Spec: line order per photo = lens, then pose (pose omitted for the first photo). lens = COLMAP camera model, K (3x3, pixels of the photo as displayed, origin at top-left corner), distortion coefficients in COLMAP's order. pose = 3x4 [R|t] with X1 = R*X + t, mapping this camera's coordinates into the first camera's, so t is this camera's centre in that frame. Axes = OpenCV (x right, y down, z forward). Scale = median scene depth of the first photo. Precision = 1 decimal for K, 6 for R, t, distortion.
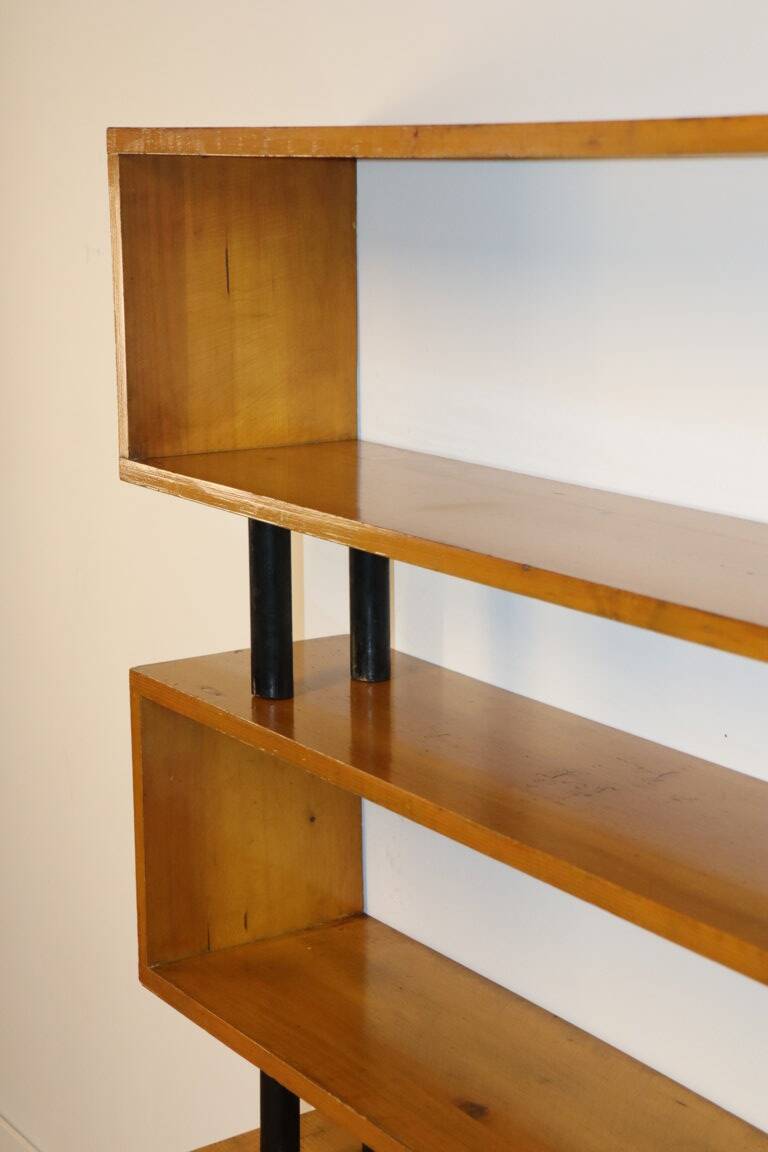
lens RADIAL K [[2086.1, 0, 393.4], [0, 2086.1, 555.8], [0, 0, 1]] dist [0.179827, 0.000000]
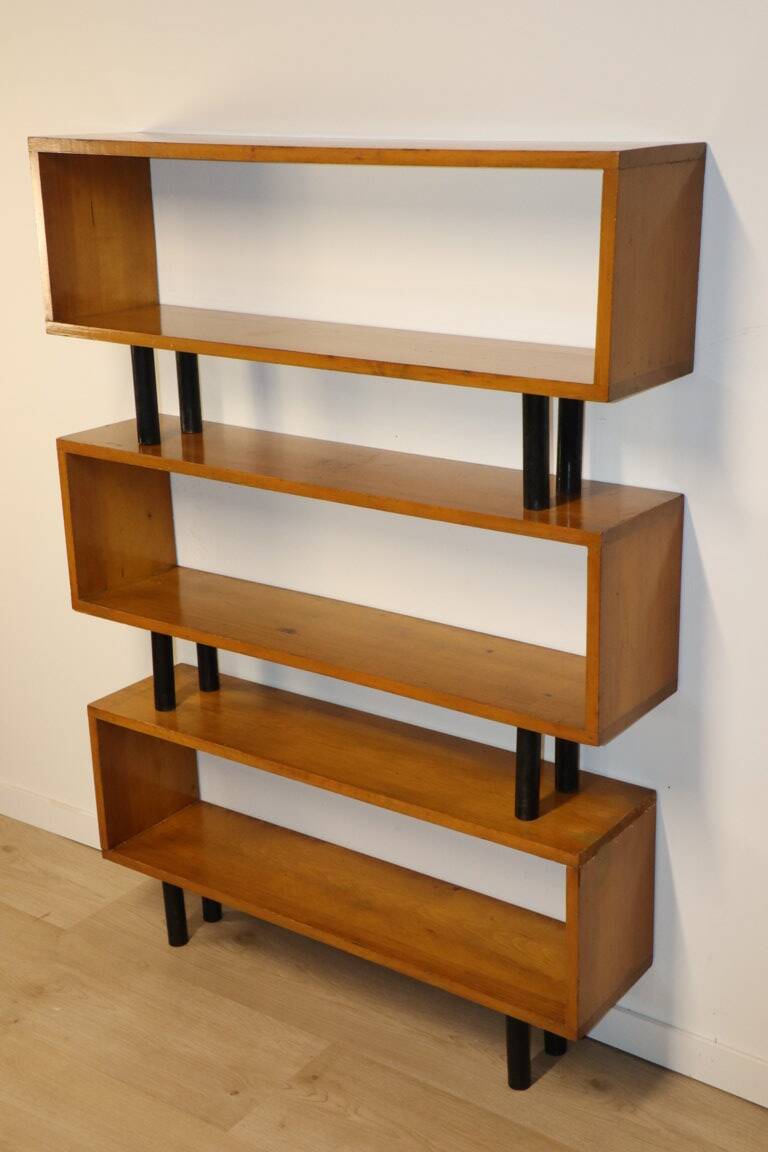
lens RADIAL K [[1640.6, 0, 434.8], [0, 1640.6, 555.6], [0, 0, 1]] dist [0.119350, 0.000000]
pose [[0.931350, -0.110652, 0.346905, -0.338977], [0.077219, 0.991059, 0.108805, 0.024814], [-0.355843, -0.074548, 0.931568, -0.477928]]
